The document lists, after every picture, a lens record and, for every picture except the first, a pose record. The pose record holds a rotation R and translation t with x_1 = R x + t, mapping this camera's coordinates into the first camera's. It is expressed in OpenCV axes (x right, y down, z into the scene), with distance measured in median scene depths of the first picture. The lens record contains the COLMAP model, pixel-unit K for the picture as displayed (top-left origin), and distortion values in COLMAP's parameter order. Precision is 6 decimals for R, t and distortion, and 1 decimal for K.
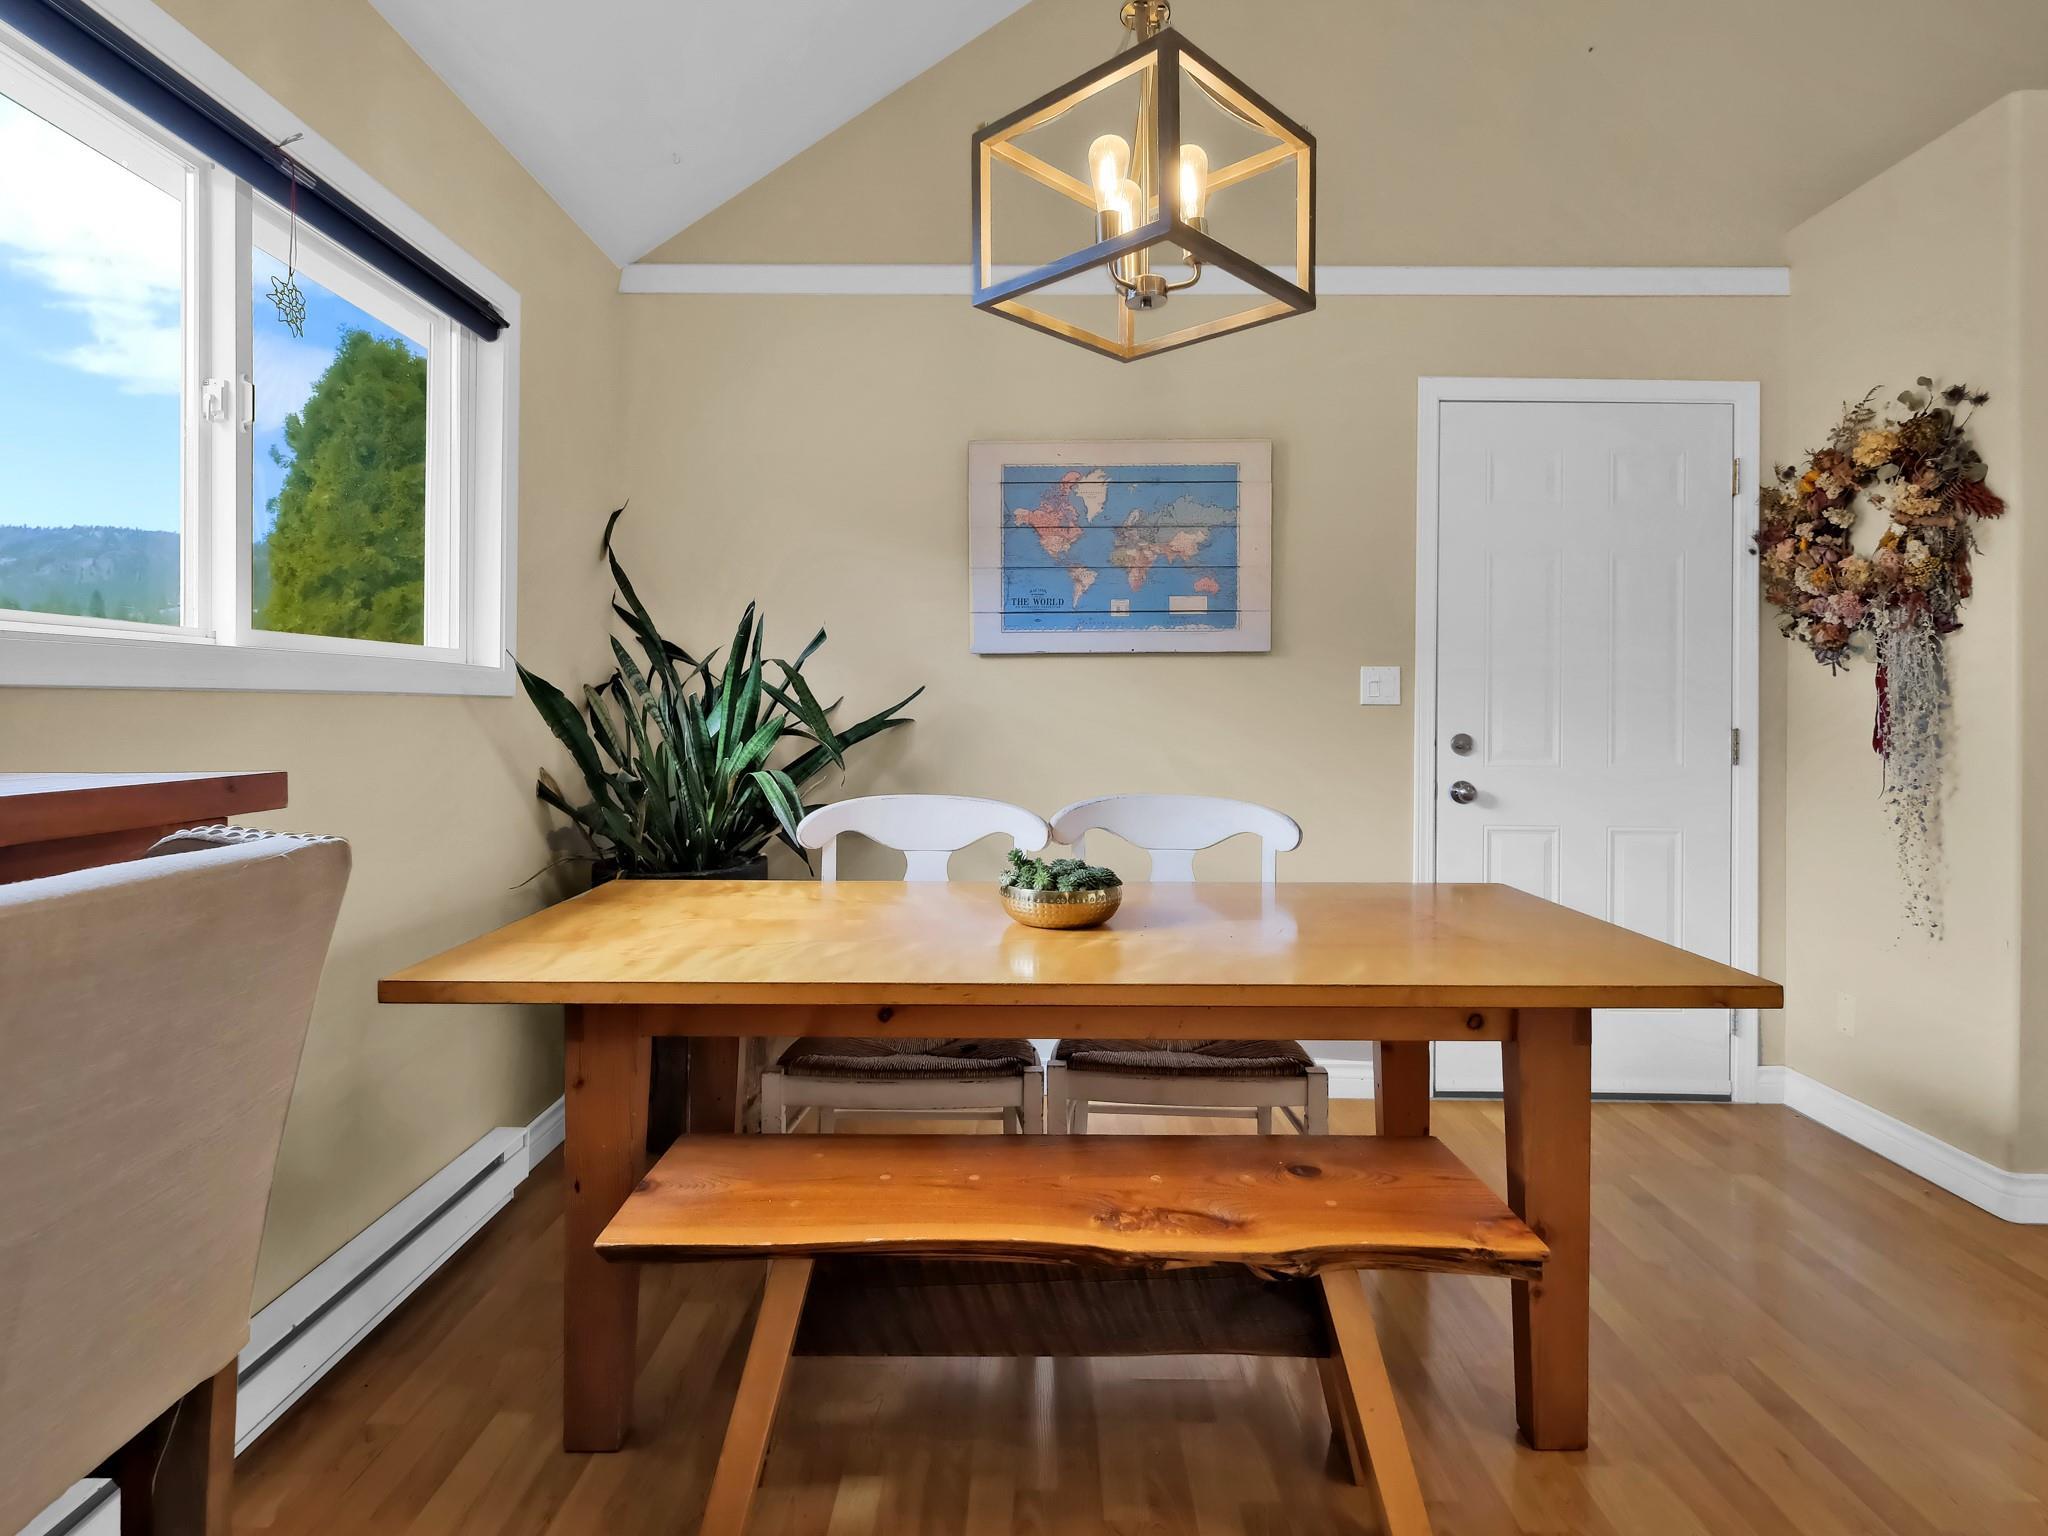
lens RADIAL K [[1057.7, 0, 1013.2], [0, 1057.7, 712.1], [0, 0, 1]] dist [-0.013059, 0.003201]
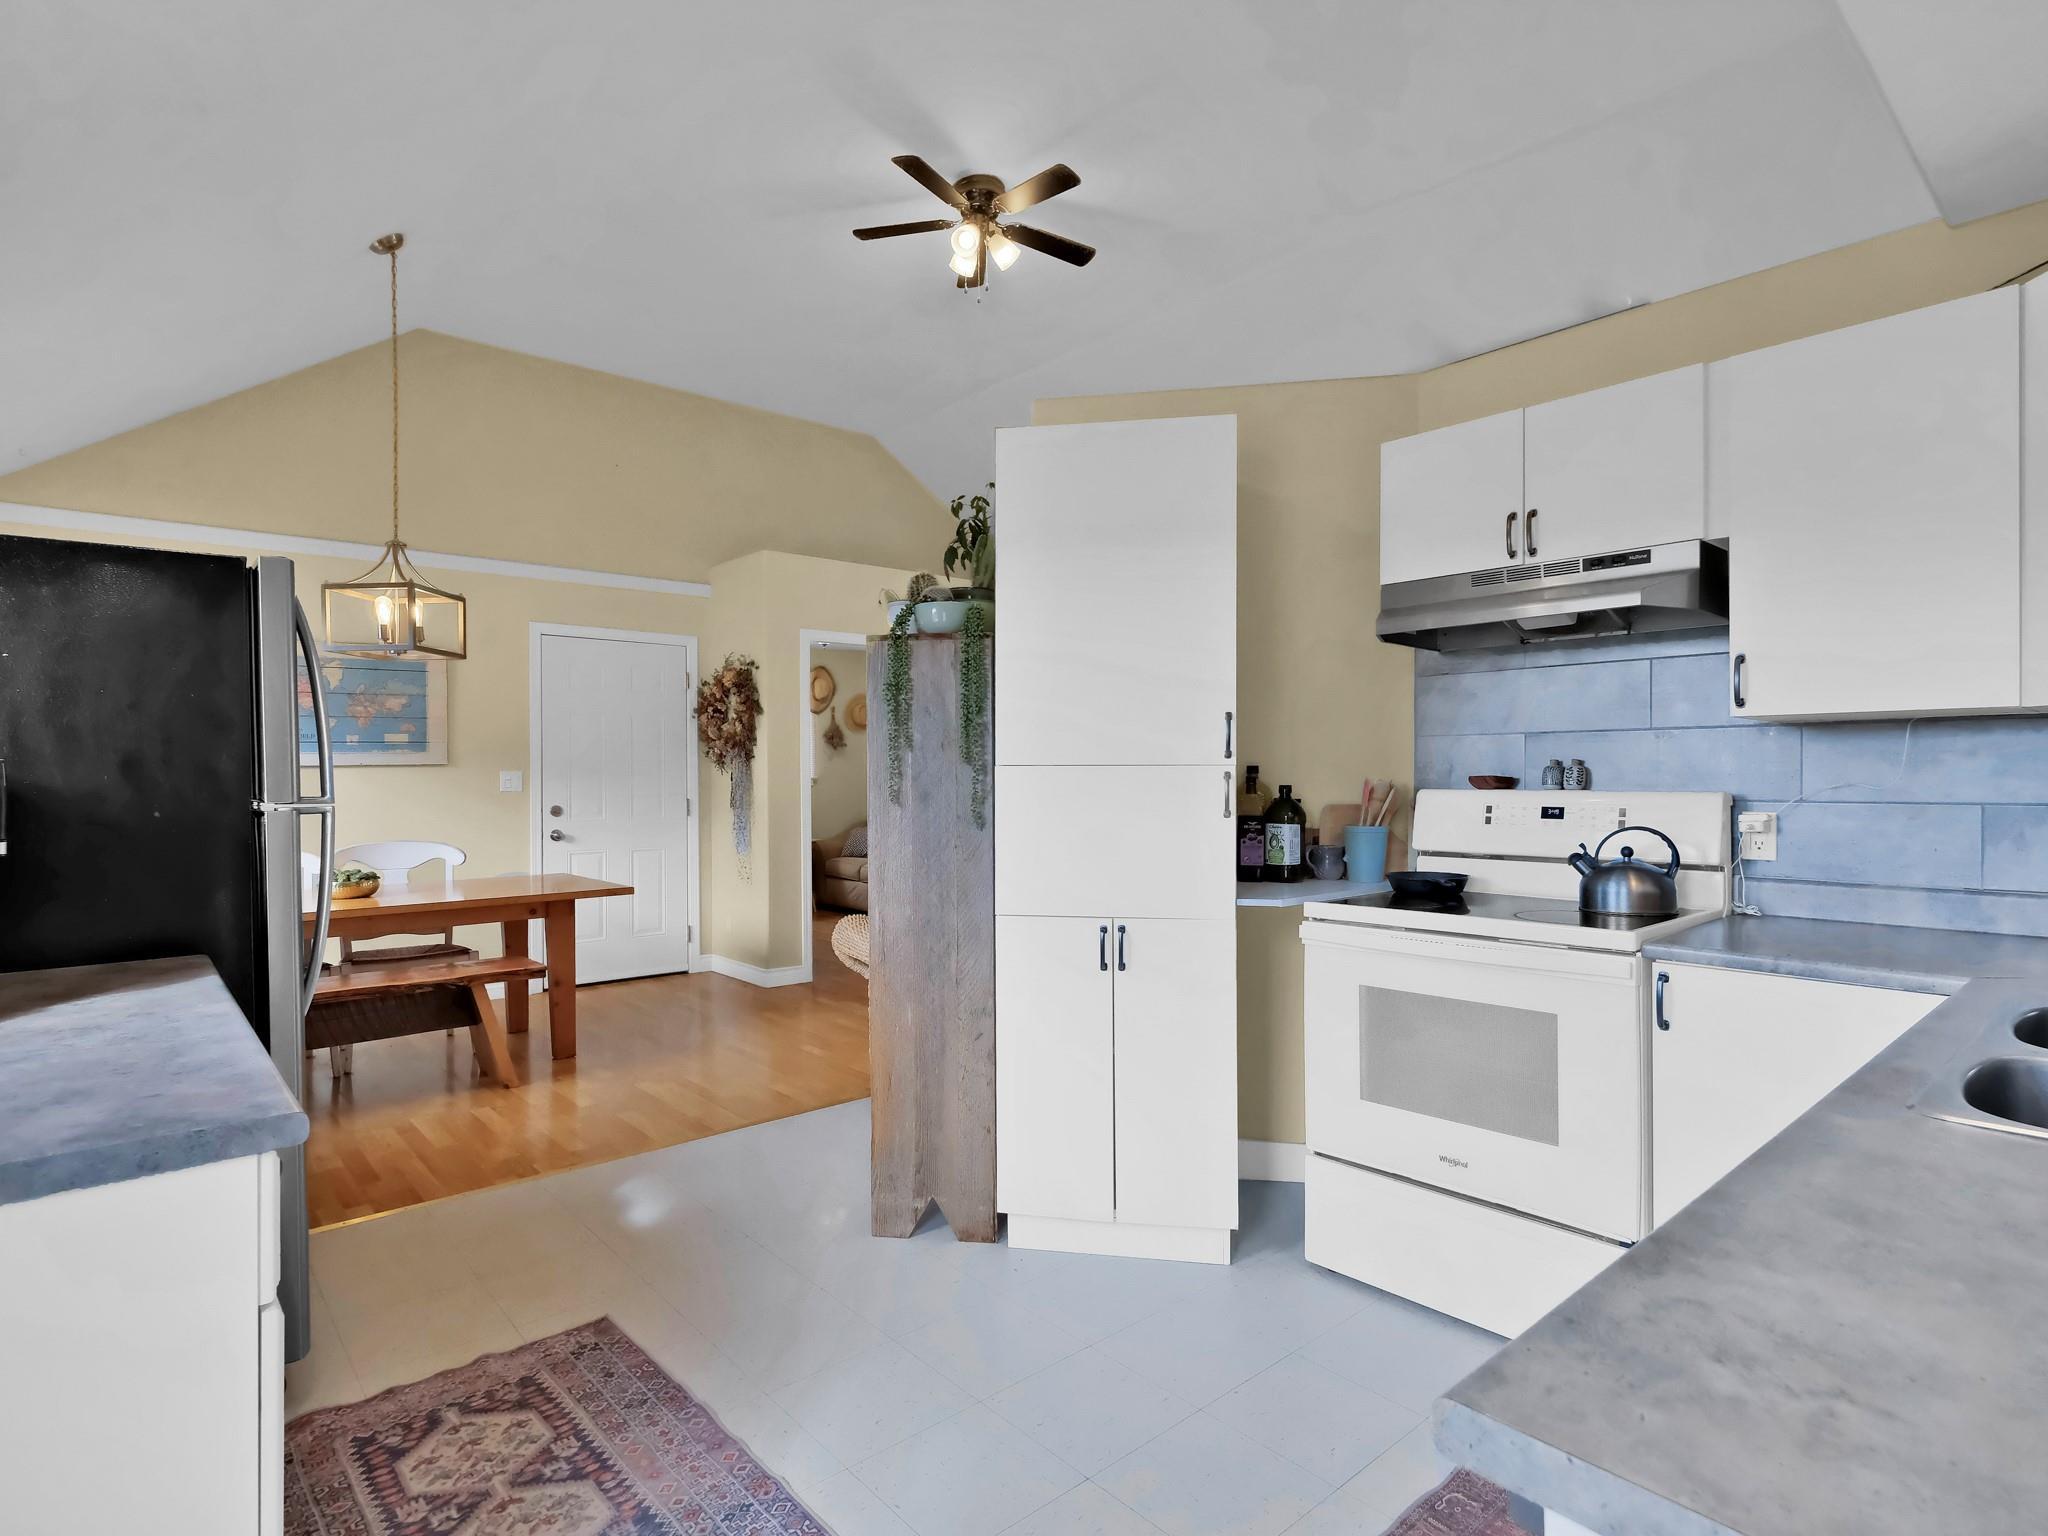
lens RADIAL K [[1057.7, 0, 1029.7], [0, 1057.7, 779.2], [0, 0, 1]] dist [-0.013059, 0.003201]
pose [[0.731877, -0.015232, 0.681267, -0.282852], [0.012986, 0.999880, 0.008405, -0.035586], [-0.681313, 0.002695, 0.731987, -1.103678]]
